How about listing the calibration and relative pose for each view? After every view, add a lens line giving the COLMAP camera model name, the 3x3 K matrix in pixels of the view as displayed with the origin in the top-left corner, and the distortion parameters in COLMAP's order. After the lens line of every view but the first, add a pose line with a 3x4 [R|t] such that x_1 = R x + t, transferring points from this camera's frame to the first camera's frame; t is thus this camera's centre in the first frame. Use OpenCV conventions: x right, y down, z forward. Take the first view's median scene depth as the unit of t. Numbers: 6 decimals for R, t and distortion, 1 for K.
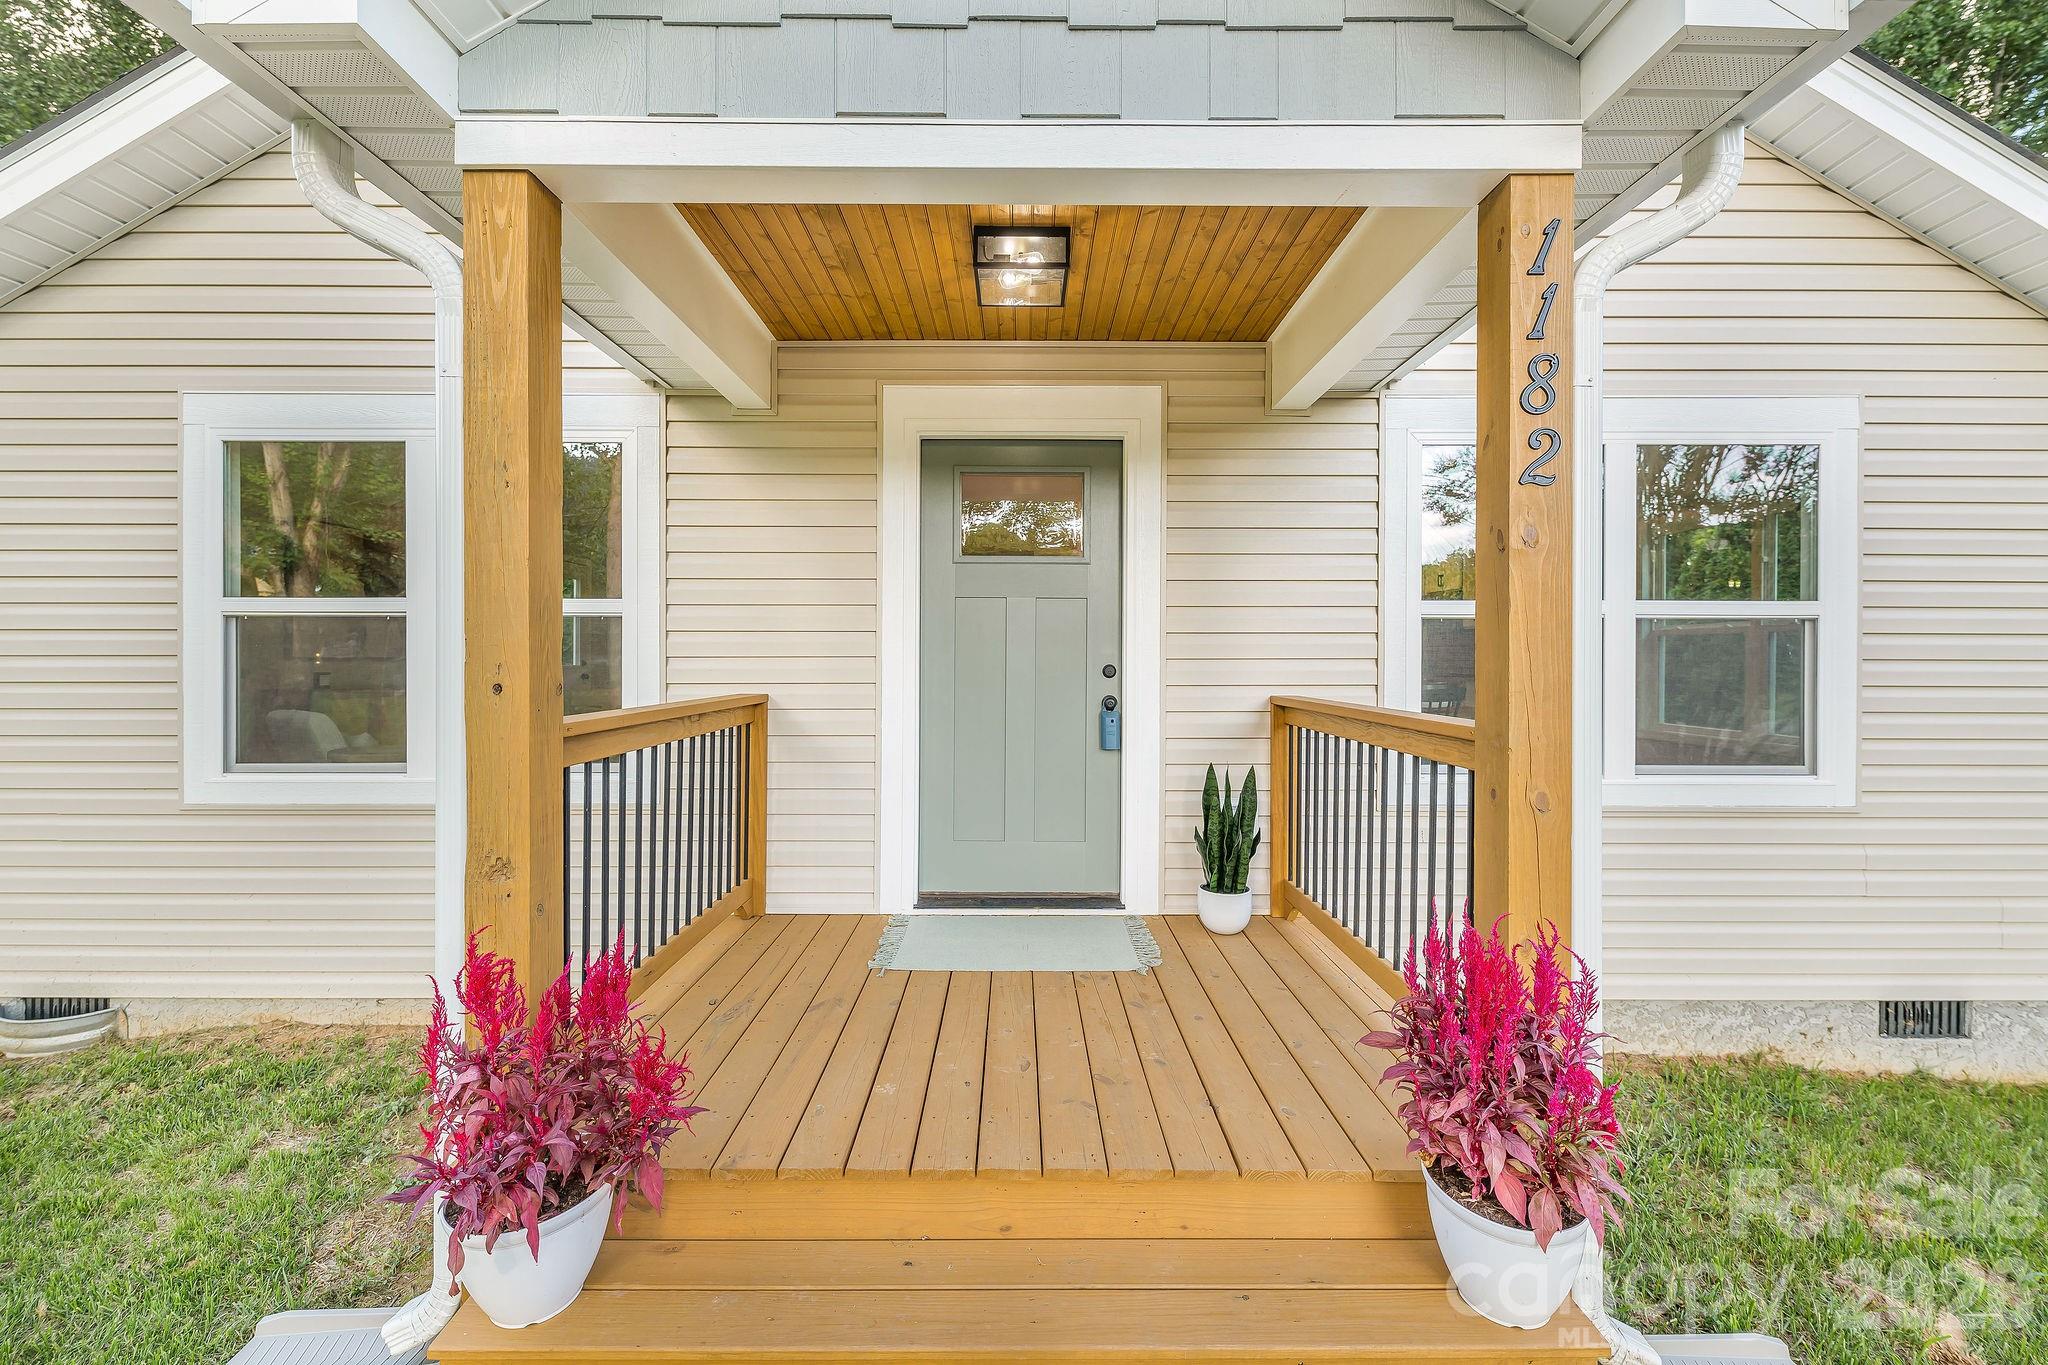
lens RADIAL K [[823.1, 0, 1023.0], [0, 823.1, 672.5], [0, 0, 1]] dist [0.014510, -0.006567]
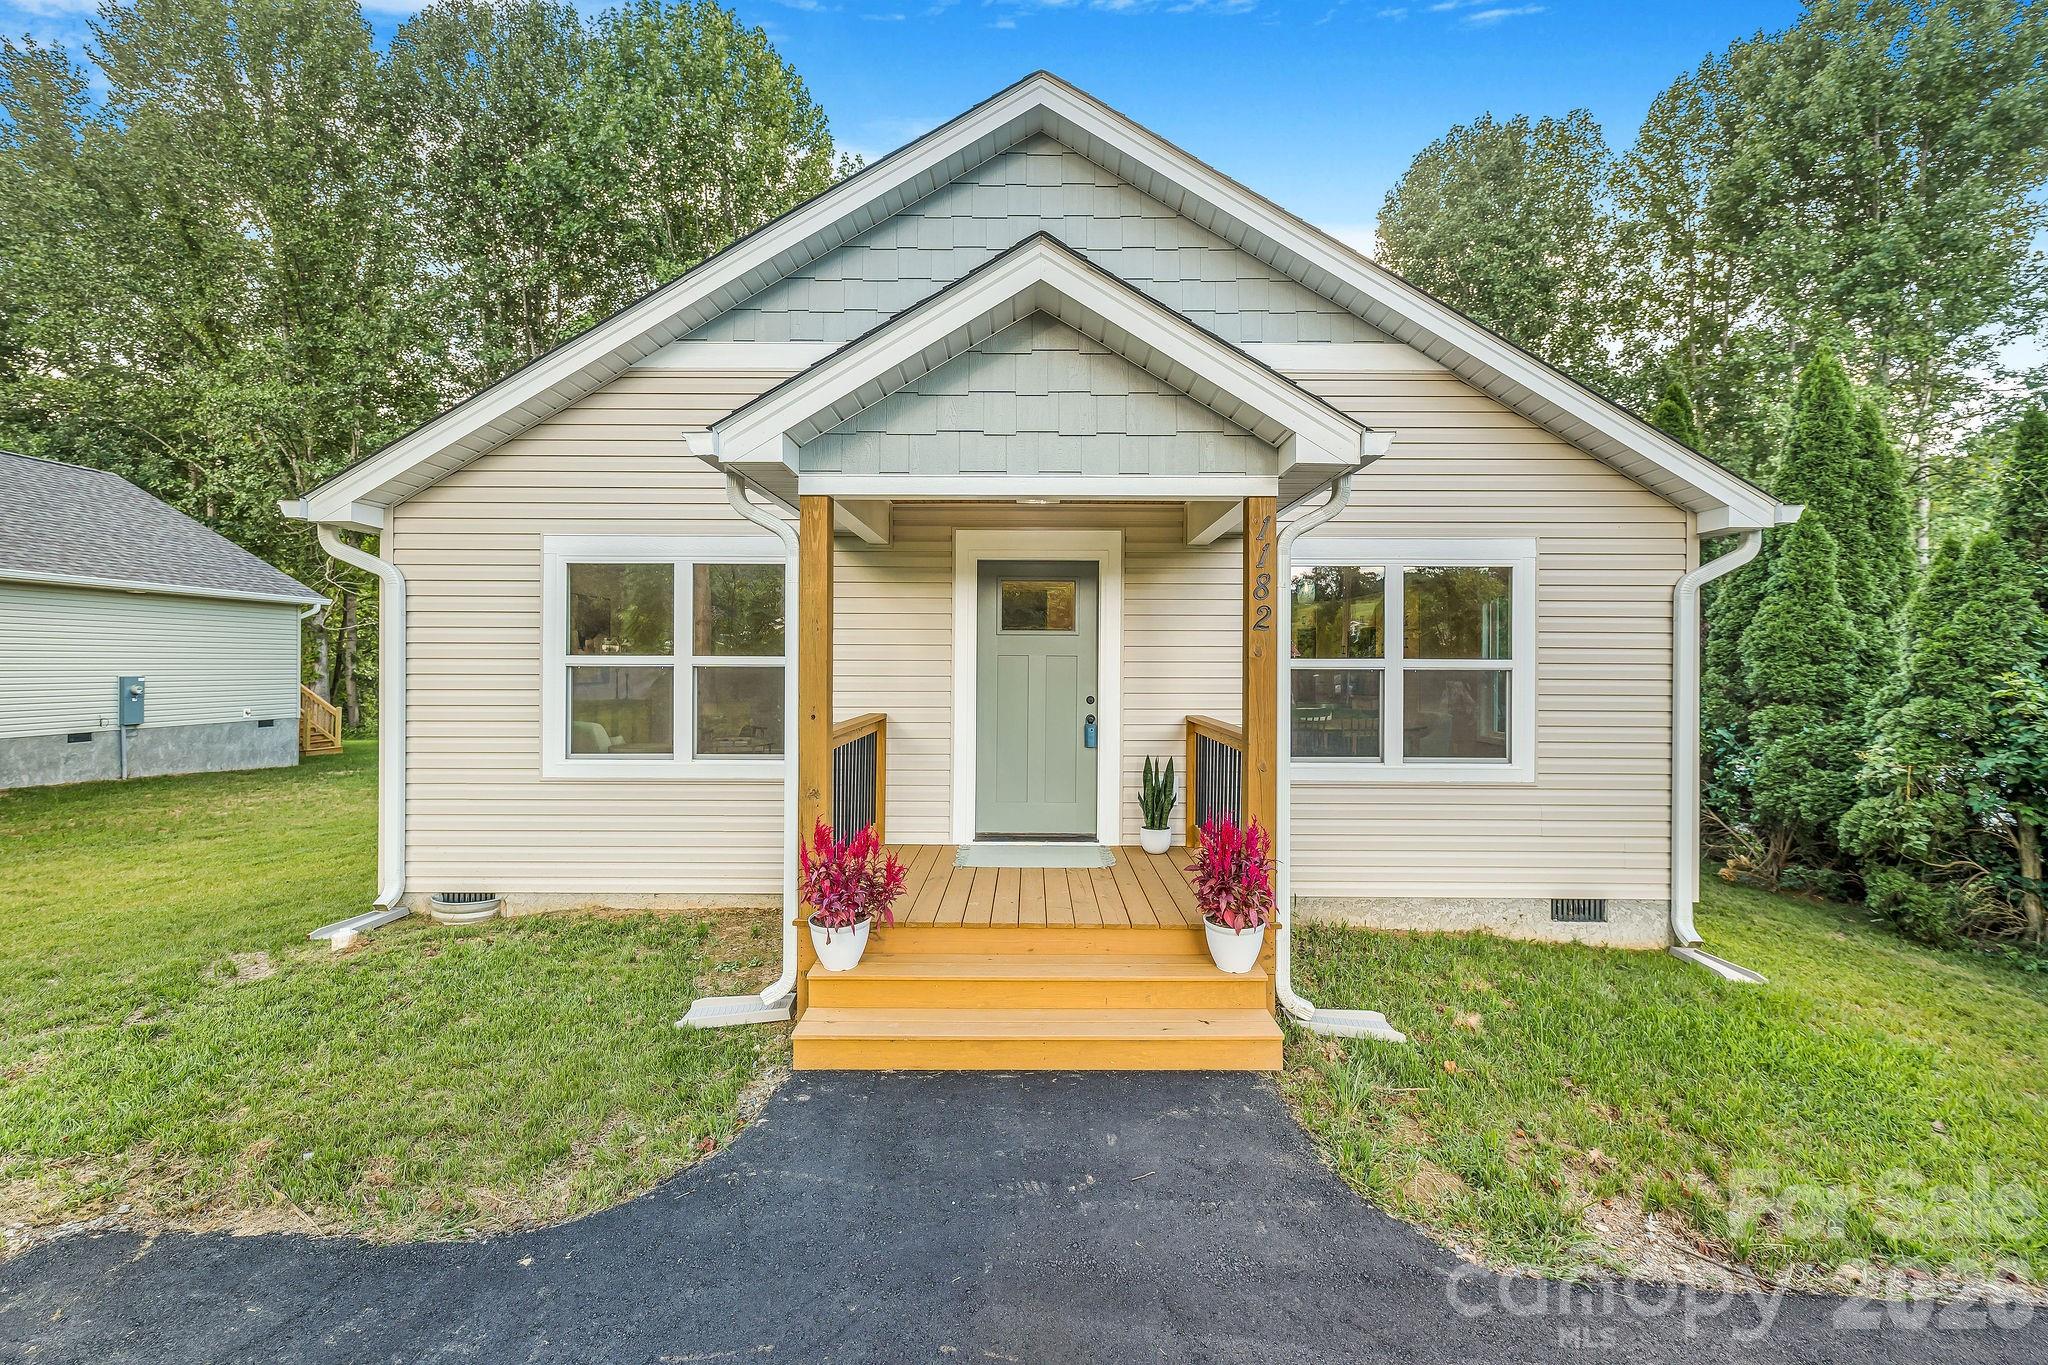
lens RADIAL K [[823.1, 0, 1027.0], [0, 823.1, 680.7], [0, 0, 1]] dist [0.014510, -0.006567]
pose [[0.999904, 0.002123, -0.013706, -0.000872], [-0.002068, 0.999990, 0.003981, -0.048221], [0.013714, -0.003952, 0.999898, -0.682566]]
